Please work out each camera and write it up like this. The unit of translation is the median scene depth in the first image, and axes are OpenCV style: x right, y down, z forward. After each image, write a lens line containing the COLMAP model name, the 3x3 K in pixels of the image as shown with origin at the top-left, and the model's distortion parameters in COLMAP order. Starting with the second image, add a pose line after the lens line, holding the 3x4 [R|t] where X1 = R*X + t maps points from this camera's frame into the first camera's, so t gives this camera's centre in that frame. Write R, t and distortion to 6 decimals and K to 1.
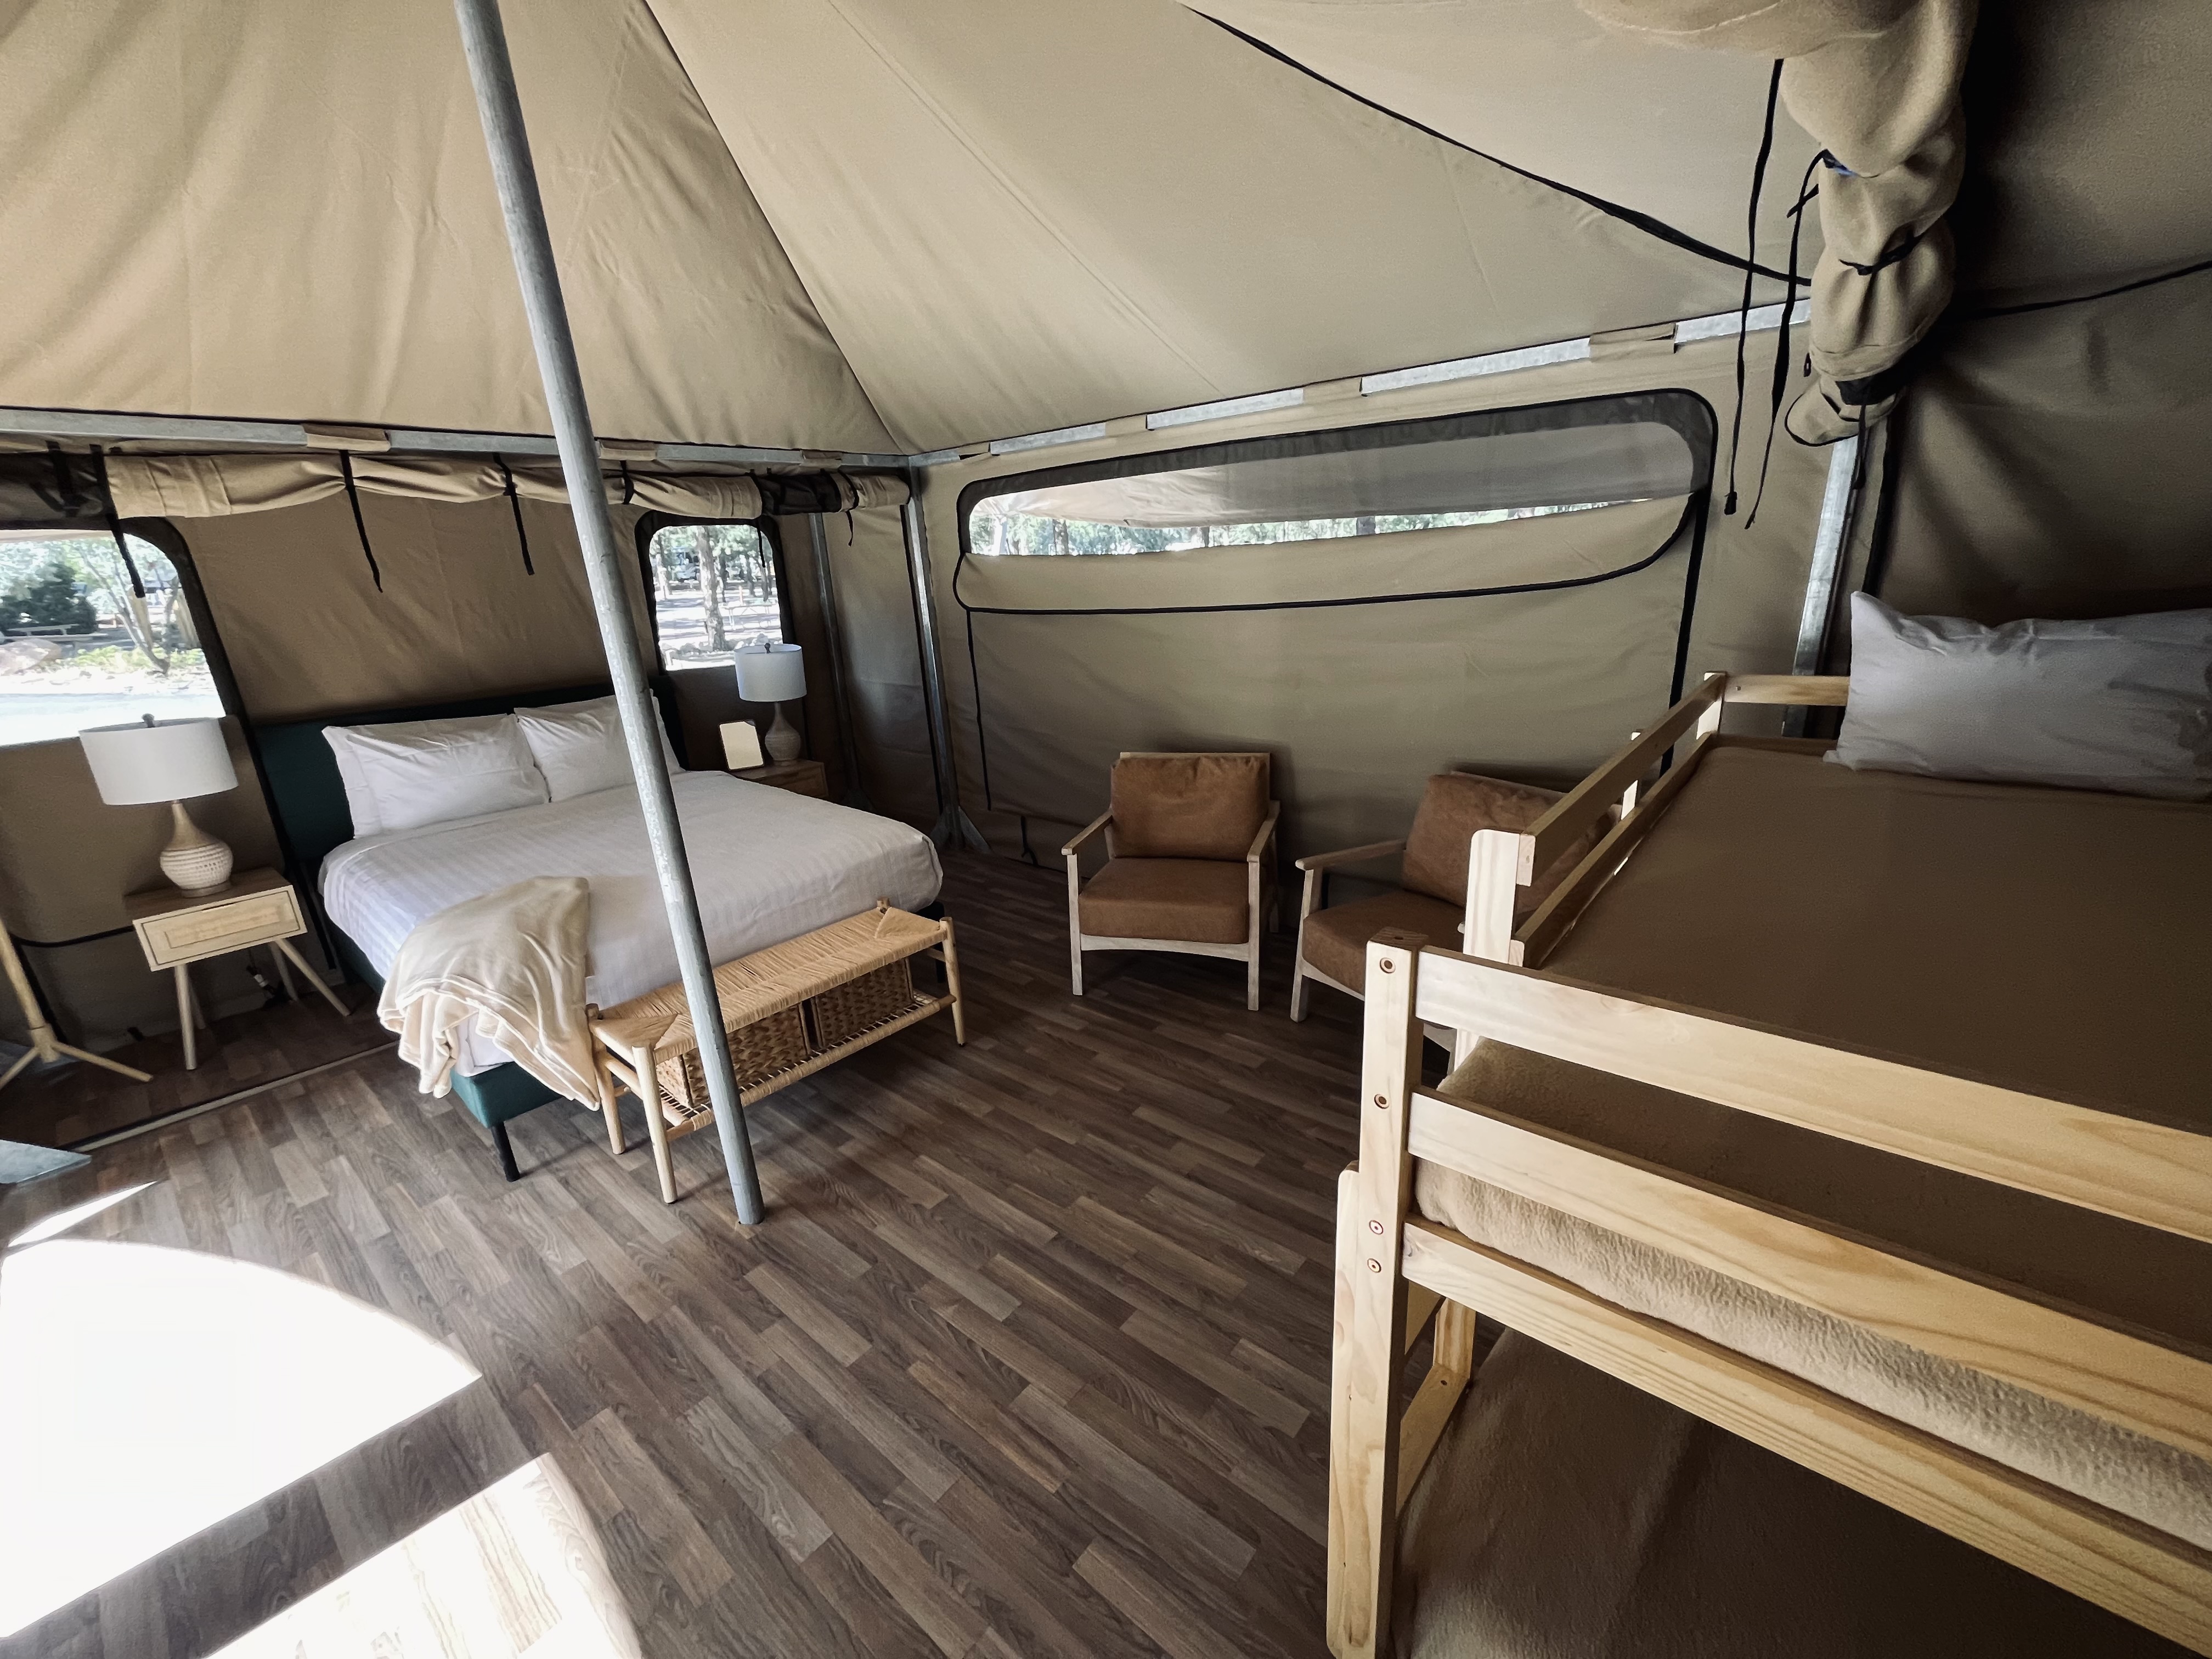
lens RADIAL K [[889.7, 0, 1094.4], [0, 889.7, 840.4], [0, 0, 1]] dist [-0.003317, -0.000294]
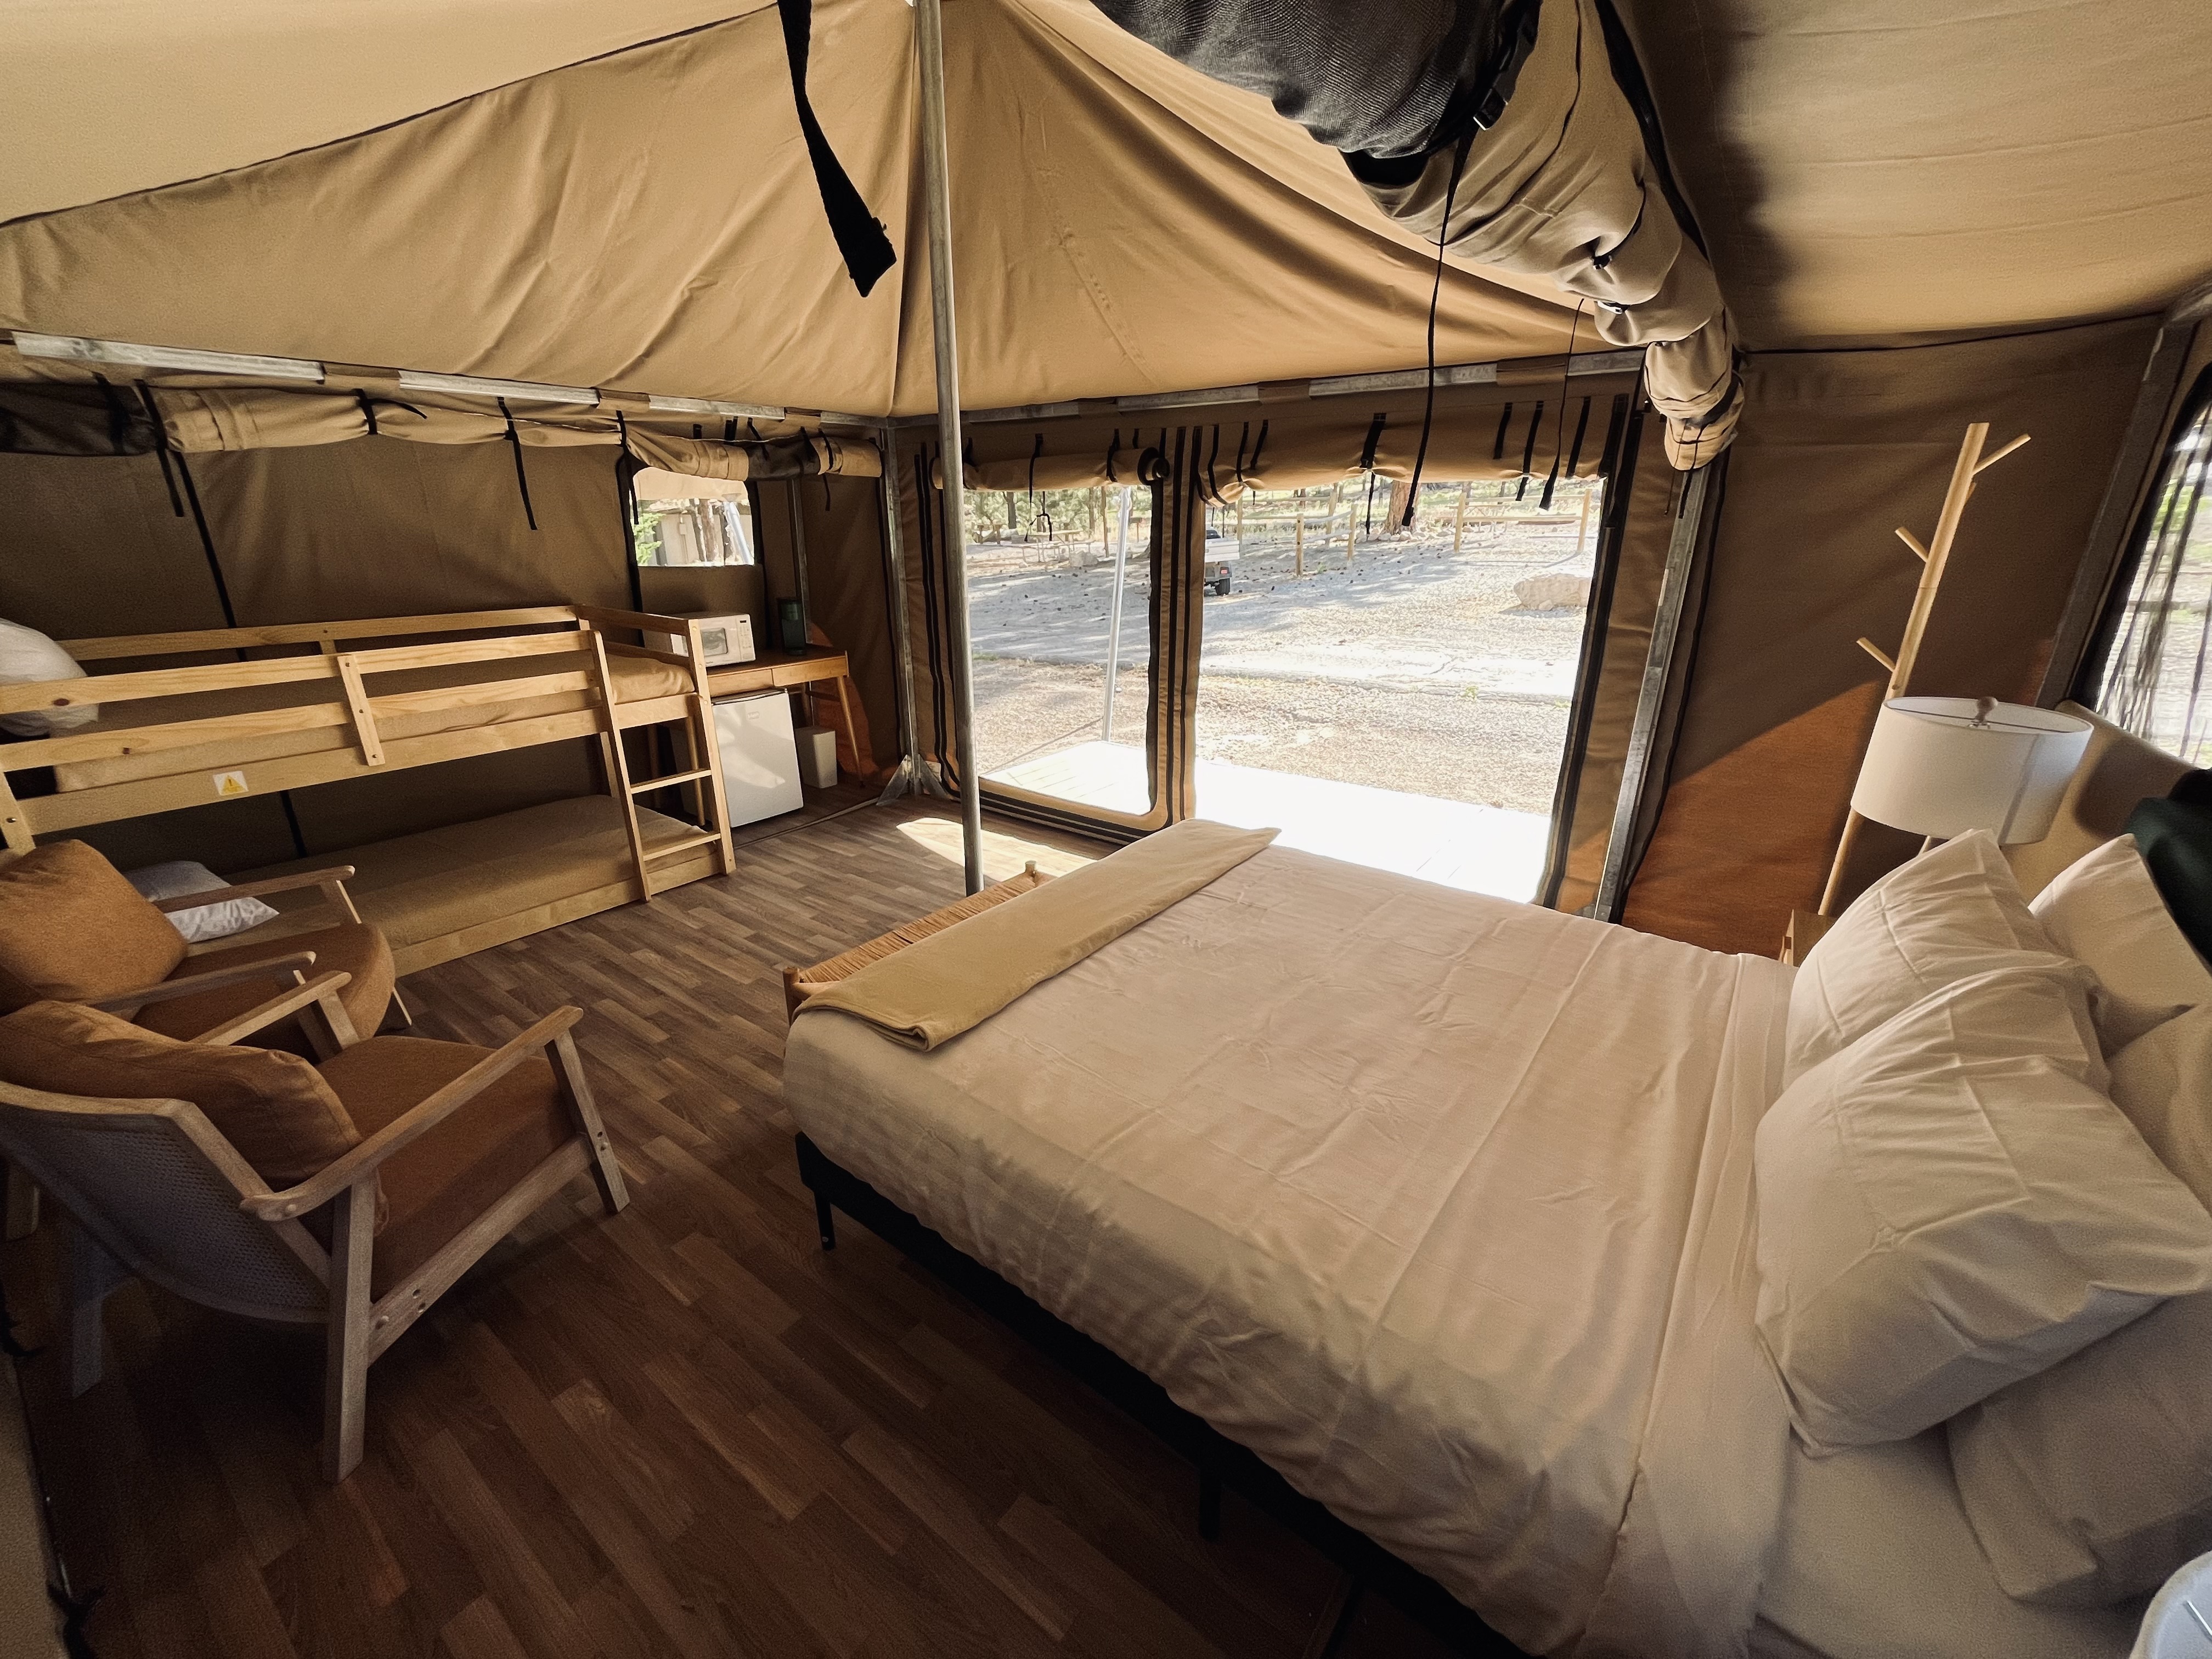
lens RADIAL K [[889.7, 0, 1096.4], [0, 889.7, 843.8], [0, 0, 1]] dist [-0.003317, -0.000294]
pose [[-0.996605, 0.073571, -0.036949, -0.428484], [0.035155, 0.786127, 0.617064, -0.505343], [0.074444, 0.613671, -0.786045, 1.615488]]
